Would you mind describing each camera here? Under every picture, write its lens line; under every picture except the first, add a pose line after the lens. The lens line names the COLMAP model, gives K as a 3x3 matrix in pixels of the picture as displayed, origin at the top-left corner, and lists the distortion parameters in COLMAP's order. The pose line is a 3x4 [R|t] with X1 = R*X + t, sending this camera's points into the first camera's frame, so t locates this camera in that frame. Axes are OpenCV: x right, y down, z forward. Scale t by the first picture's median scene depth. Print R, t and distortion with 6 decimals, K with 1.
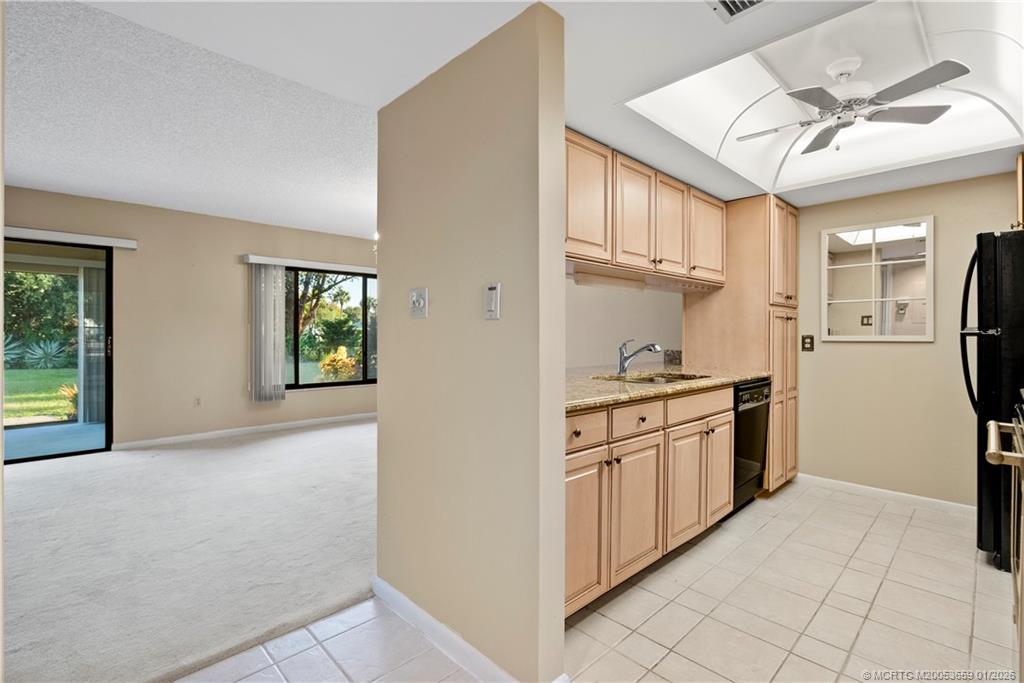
lens RADIAL K [[471.8, 0, 510.2], [0, 471.8, 336.5], [0, 0, 1]] dist [-0.001990, -0.000564]
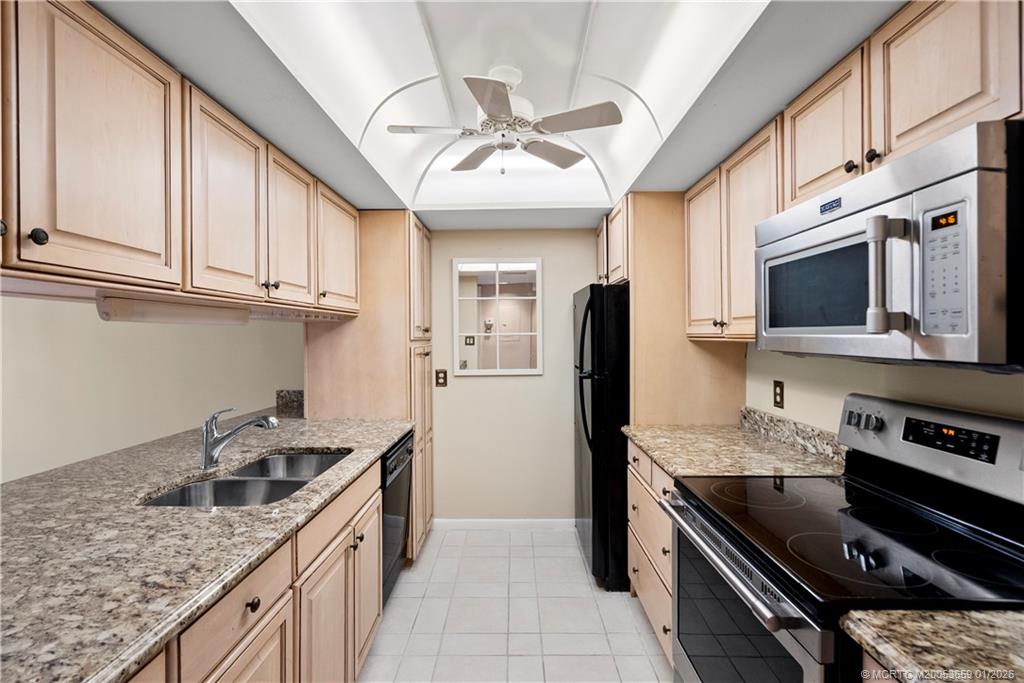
lens RADIAL K [[471.8, 0, 508.5], [0, 471.8, 338.1], [0, 0, 1]] dist [-0.001990, -0.000564]
pose [[0.705028, -0.010927, 0.709096, 0.081973], [0.011376, 0.999927, 0.004099, -0.083140], [-0.709089, 0.005177, 0.705100, 0.310613]]
